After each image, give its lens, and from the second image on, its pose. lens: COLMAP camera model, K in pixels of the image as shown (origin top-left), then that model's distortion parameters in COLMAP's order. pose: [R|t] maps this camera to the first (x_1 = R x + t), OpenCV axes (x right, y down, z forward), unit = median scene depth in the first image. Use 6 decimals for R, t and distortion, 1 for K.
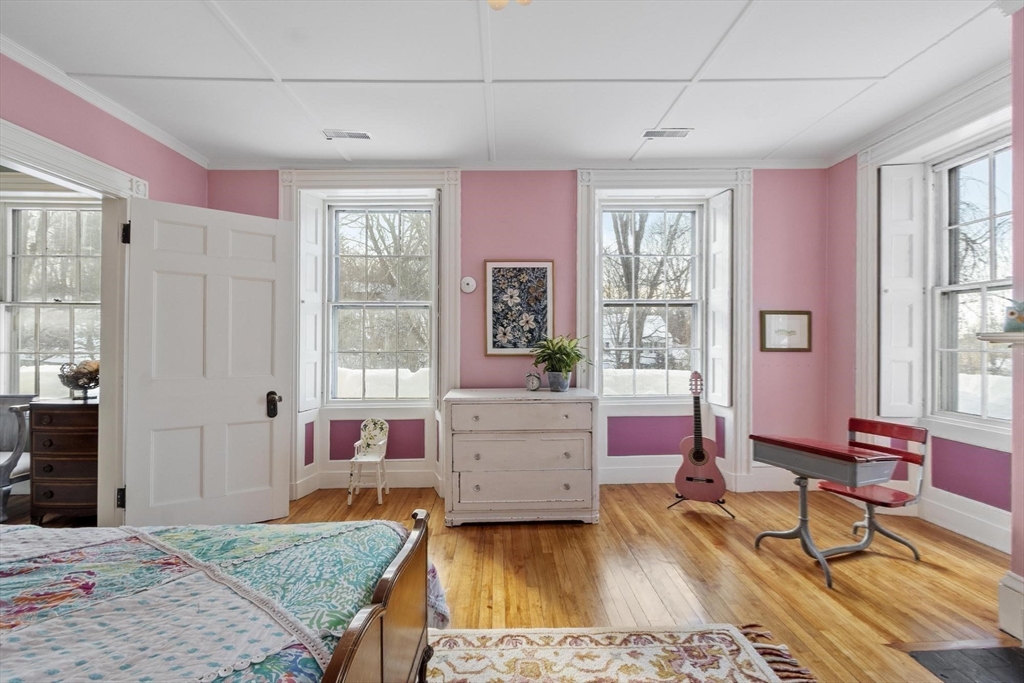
lens RADIAL K [[451.2, 0, 510.5], [0, 451.2, 334.7], [0, 0, 1]] dist [0.007848, 0.000045]
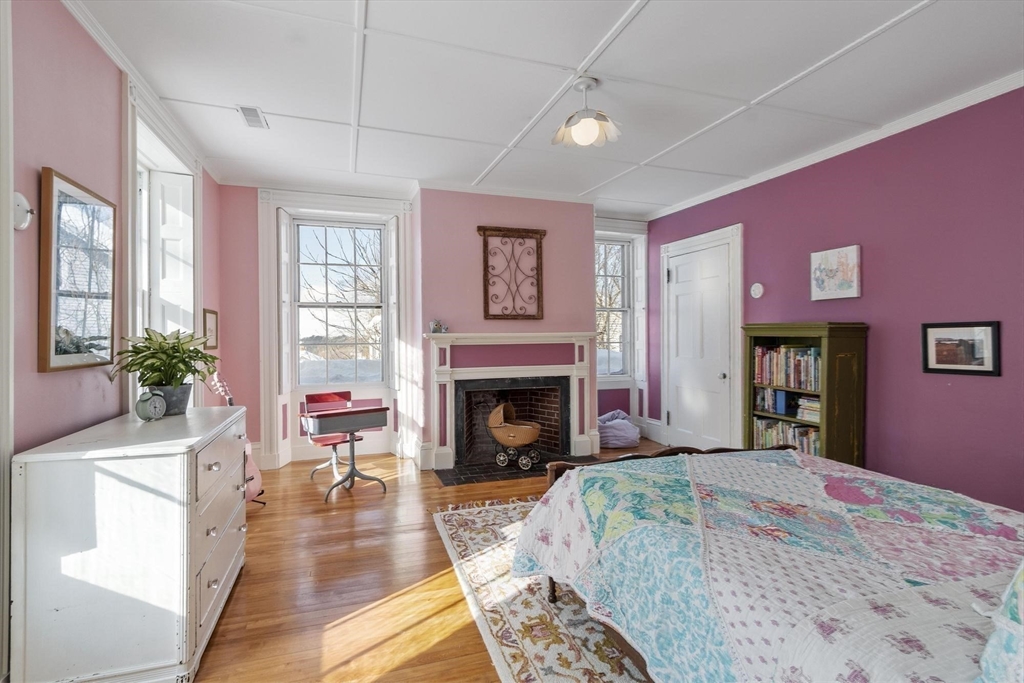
lens RADIAL K [[498.6, 0, 513.3], [0, 498.6, 338.6], [0, 0, 1]] dist [0.000729, 0.000099]
pose [[-0.304476, -0.001229, 0.952519, -1.370871], [-0.005899, 0.999982, -0.000595, 0.018091], [-0.952502, -0.005800, -0.304478, 1.363032]]
